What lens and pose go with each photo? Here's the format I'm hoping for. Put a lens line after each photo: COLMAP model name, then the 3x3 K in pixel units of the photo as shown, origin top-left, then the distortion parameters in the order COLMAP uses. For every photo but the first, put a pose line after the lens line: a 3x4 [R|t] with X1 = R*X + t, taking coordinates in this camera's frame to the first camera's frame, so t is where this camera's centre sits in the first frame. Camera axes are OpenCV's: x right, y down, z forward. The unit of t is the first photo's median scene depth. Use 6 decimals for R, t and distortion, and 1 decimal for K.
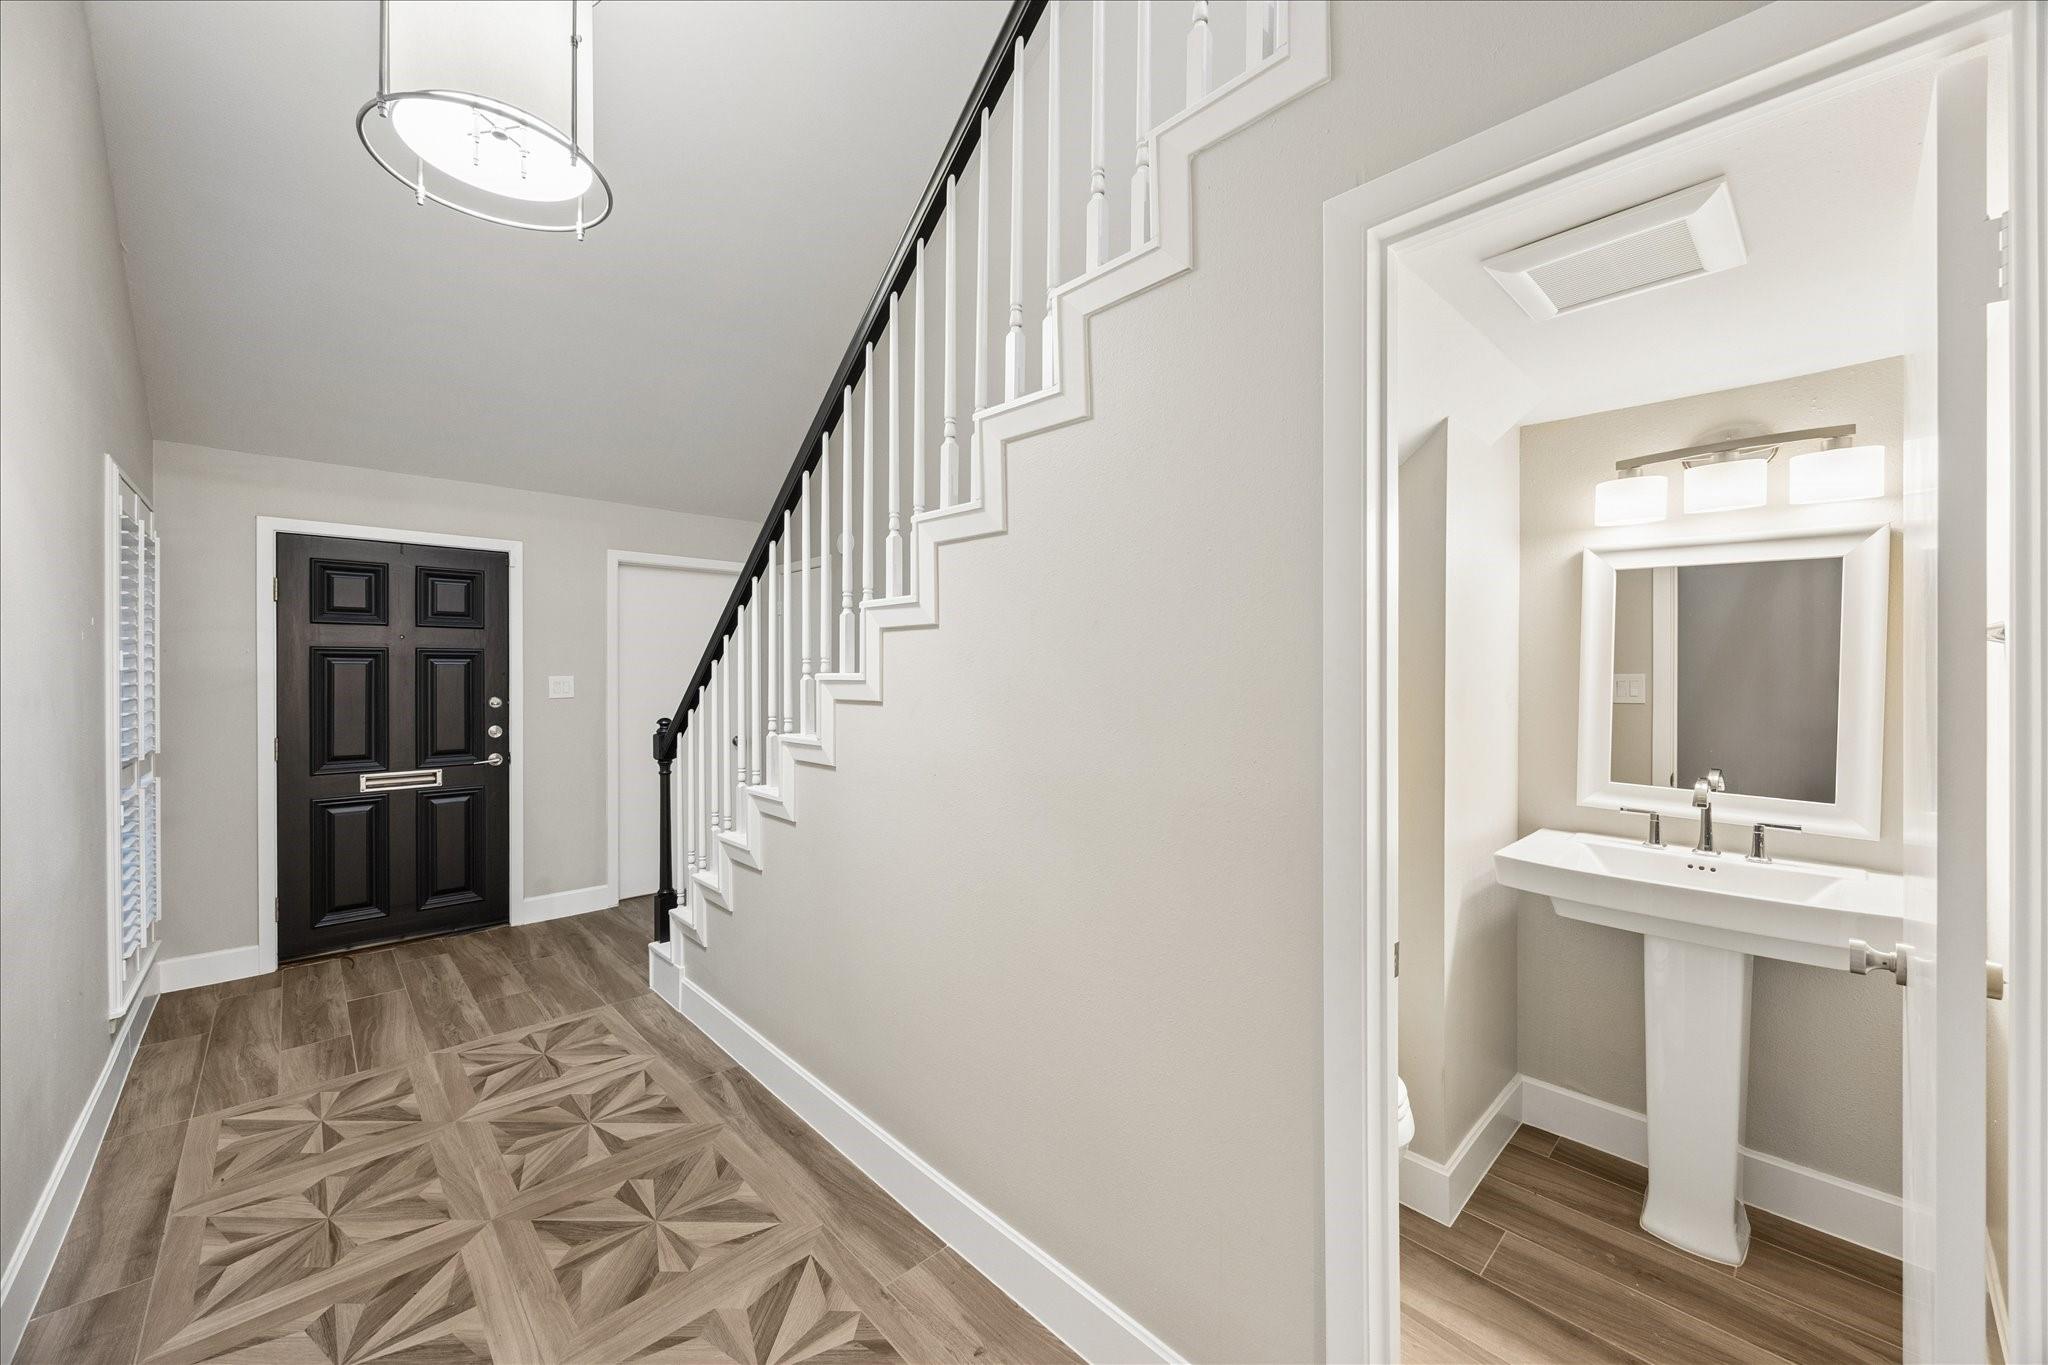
lens RADIAL K [[766.9, 0, 1024.0], [0, 766.9, 682.5], [0, 0, 1]] dist [-0.007590, -0.000083]
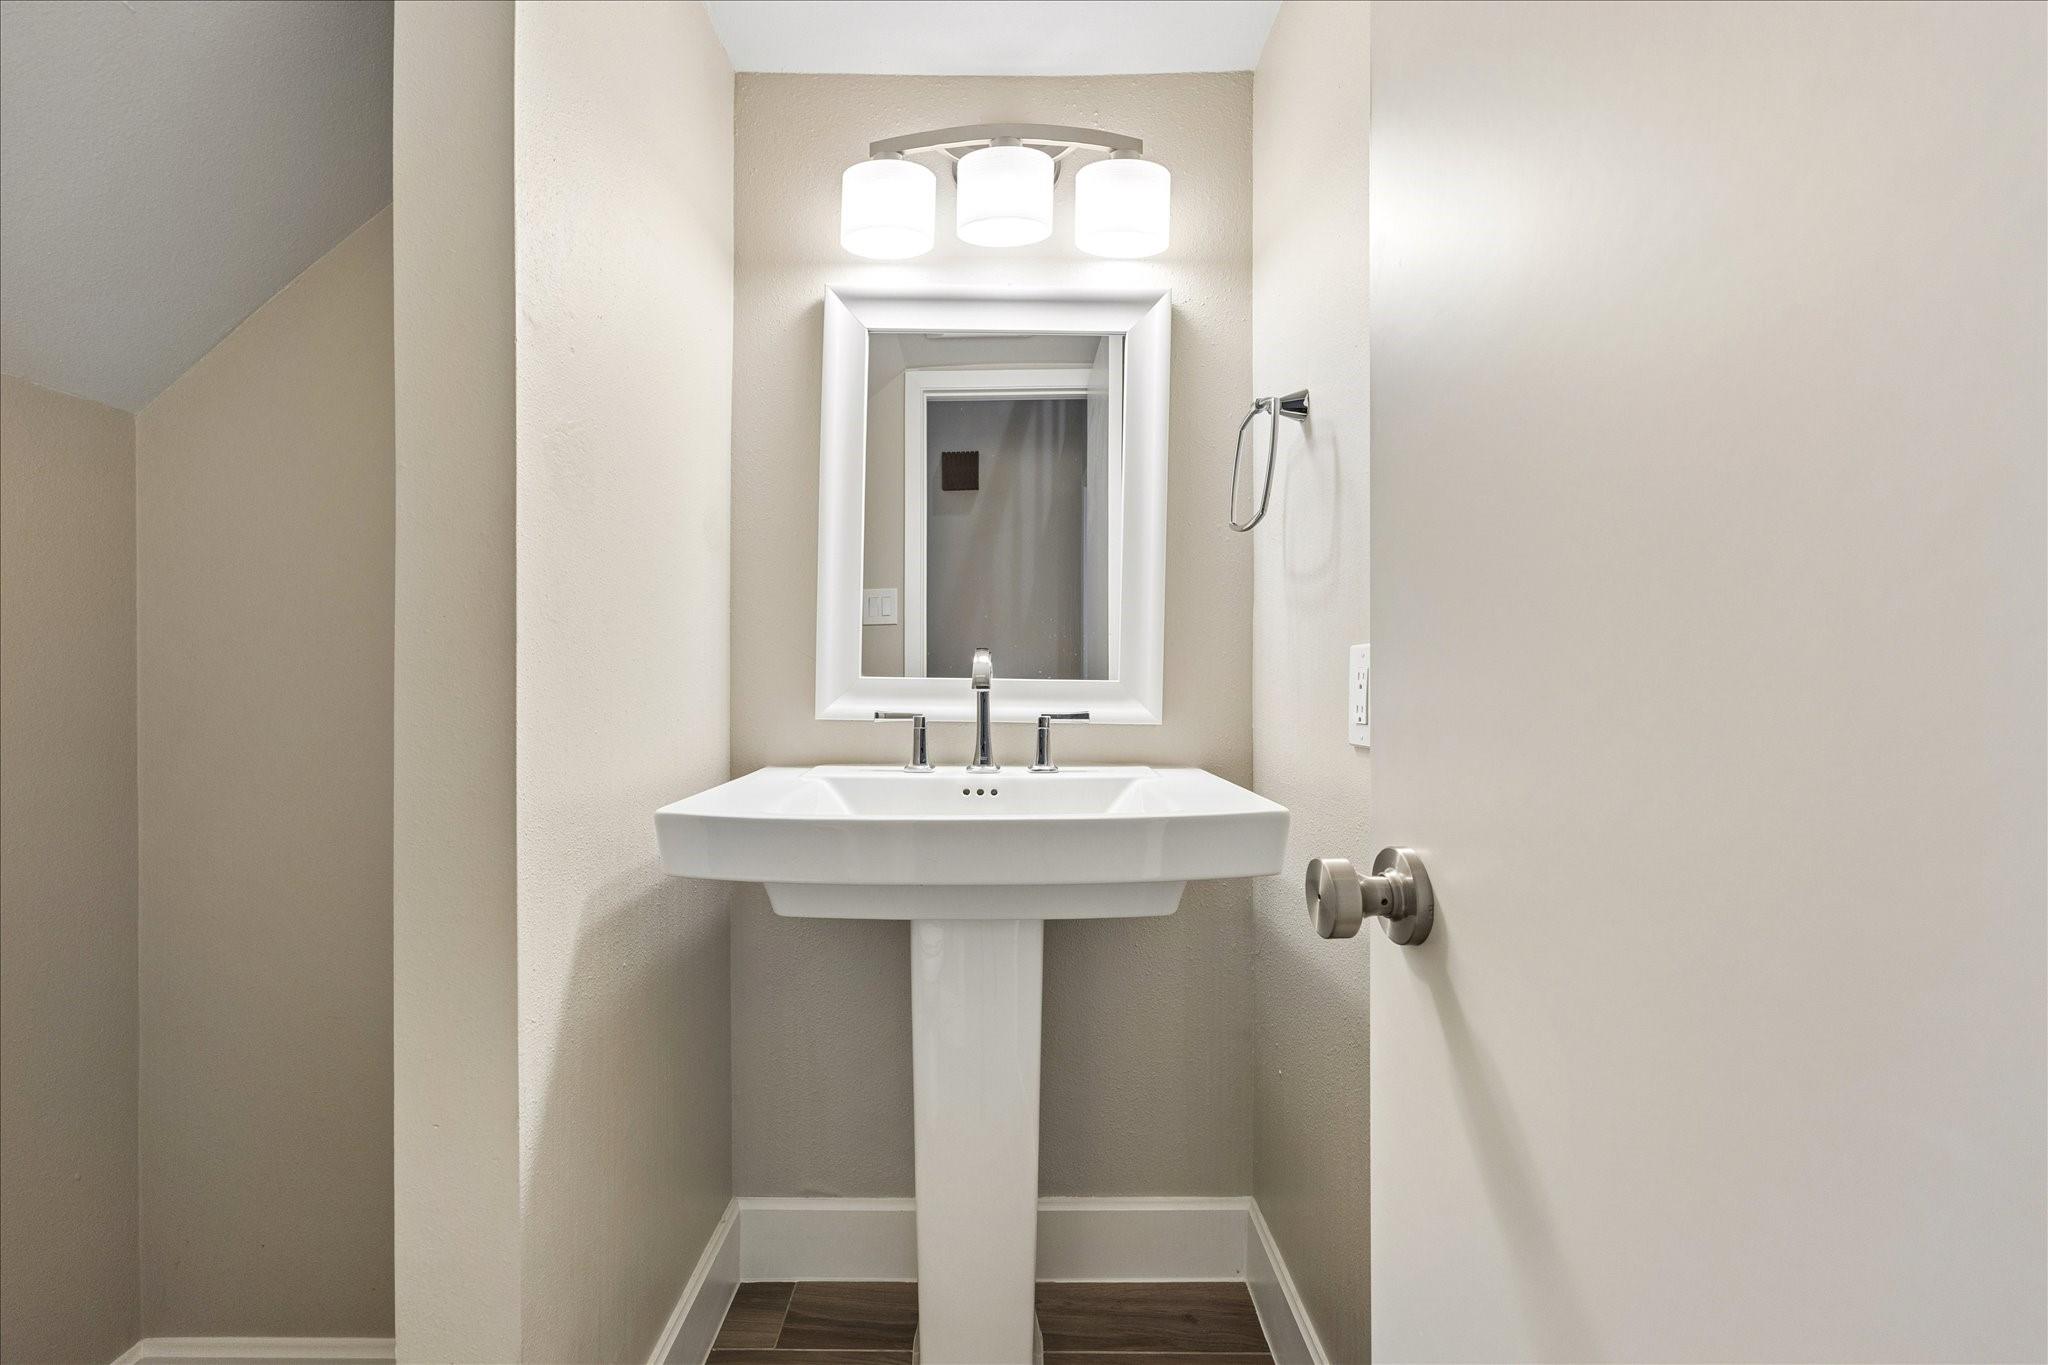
lens RADIAL K [[812.7, 0, 1017.8], [0, 812.7, 671.0], [0, 0, 1]] dist [-0.000433, 0.000094]
pose [[0.663609, 0.007507, 0.748042, 0.411167], [0.004288, 0.999895, -0.013838, 0.154036], [-0.748068, 0.012391, 0.663507, 0.535398]]
